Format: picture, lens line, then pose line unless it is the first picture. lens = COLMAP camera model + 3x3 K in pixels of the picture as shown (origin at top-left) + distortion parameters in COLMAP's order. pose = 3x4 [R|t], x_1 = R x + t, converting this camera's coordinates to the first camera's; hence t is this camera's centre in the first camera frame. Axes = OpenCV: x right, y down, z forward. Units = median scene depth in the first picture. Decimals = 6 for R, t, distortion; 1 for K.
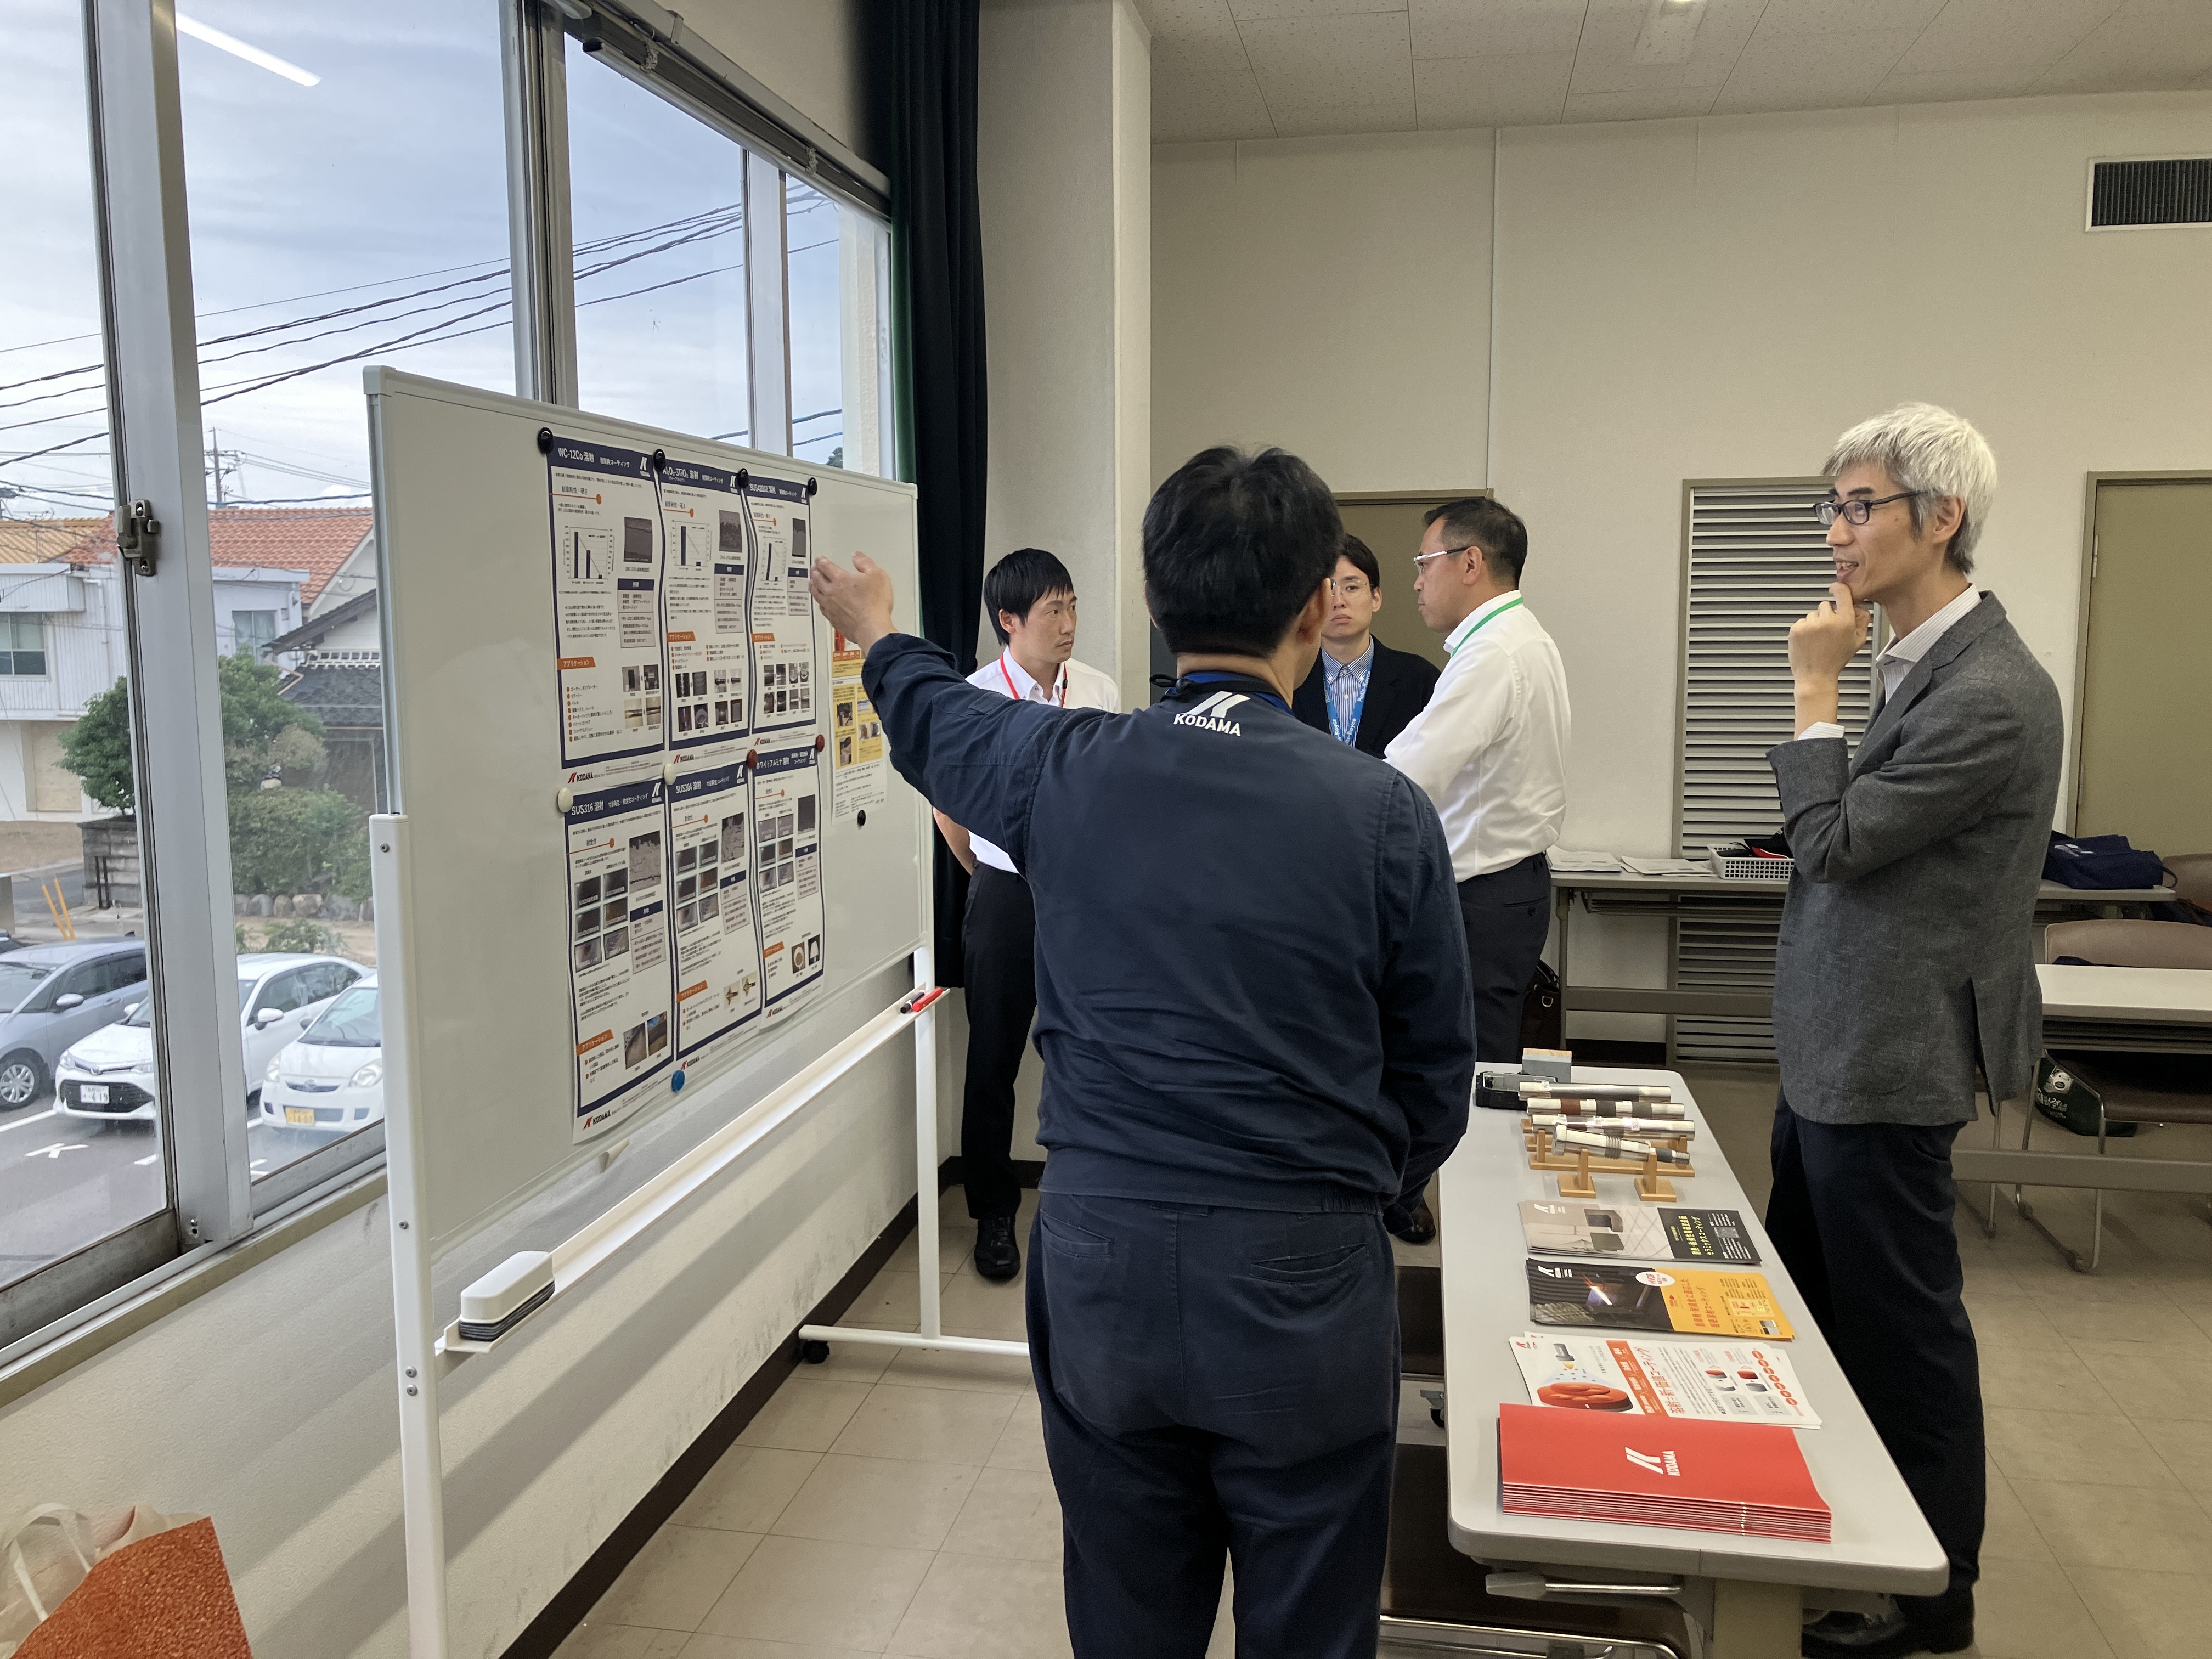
lens RADIAL K [[1809.3, 0, 1111.7], [0, 1809.3, 831.9], [0, 0, 1]] dist [0.013675, -0.000061]
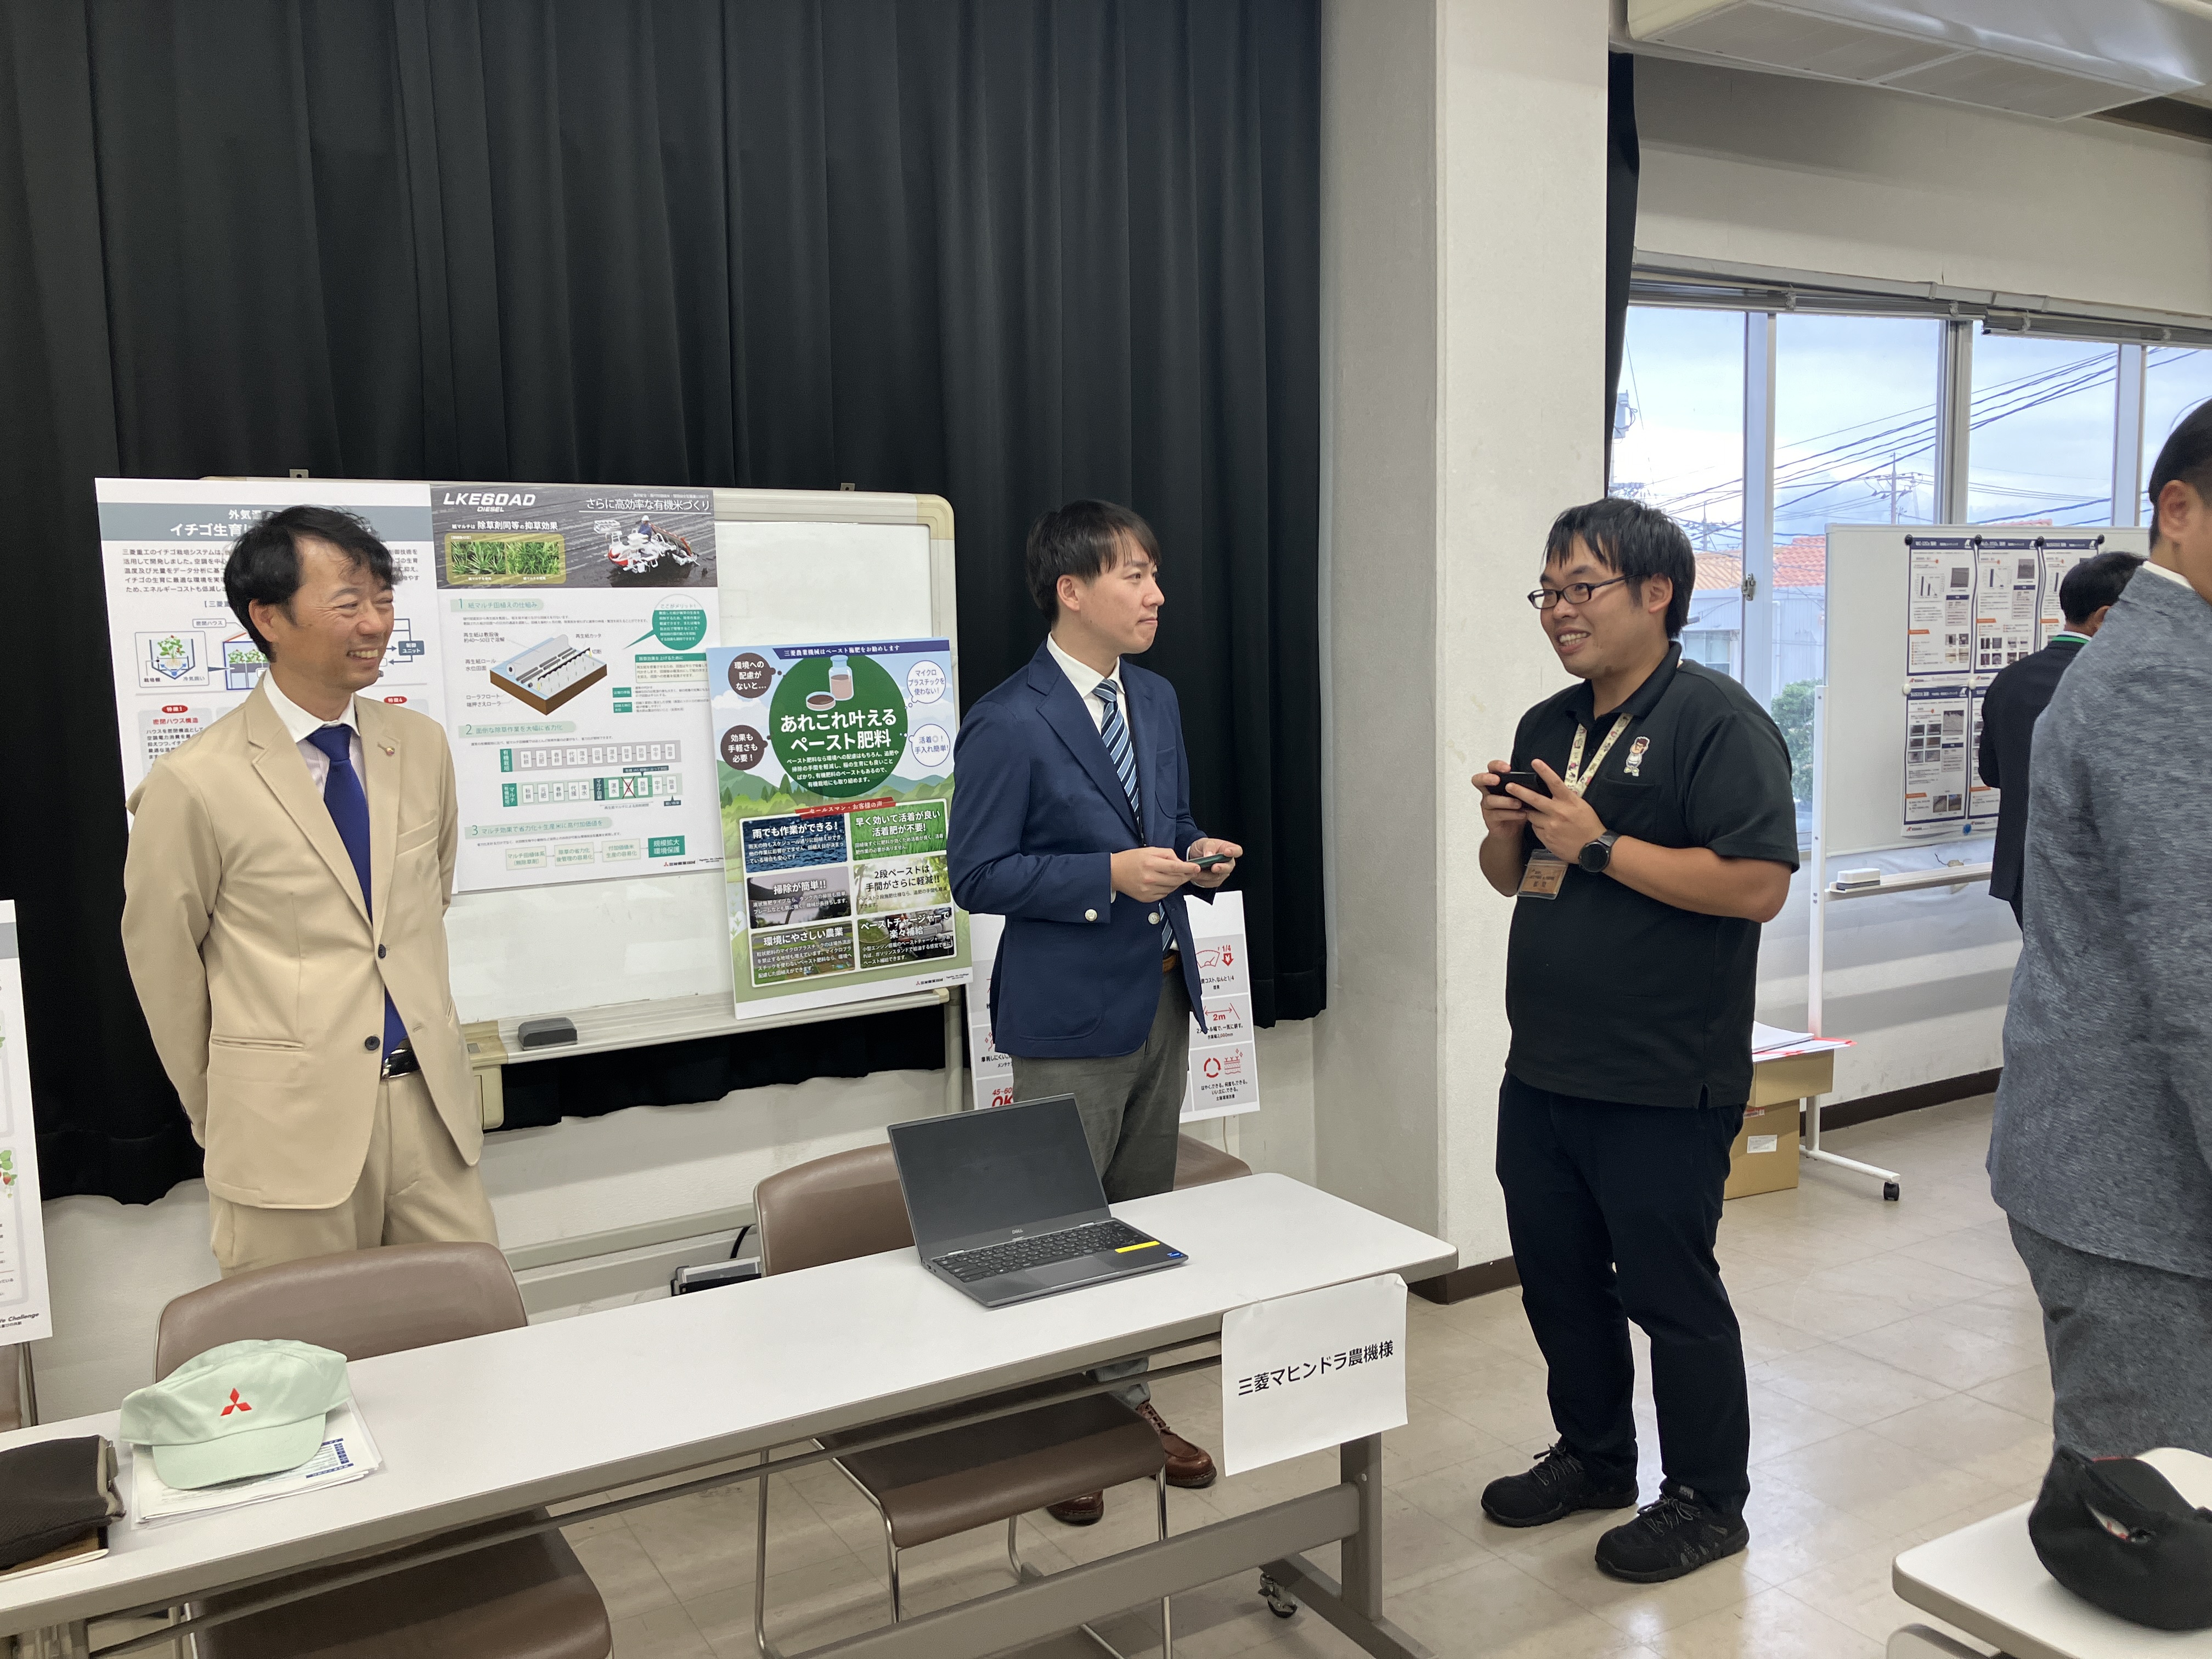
lens RADIAL K [[1809.3, 0, 1106.6], [0, 1809.3, 836.2], [0, 0, 1]] dist [0.013675, -0.000061]
pose [[0.652584, 0.067487, -0.754705, 0.759514], [-0.071300, 0.997076, 0.027507, 0.169582], [0.754354, 0.035860, 0.655487, -1.243615]]
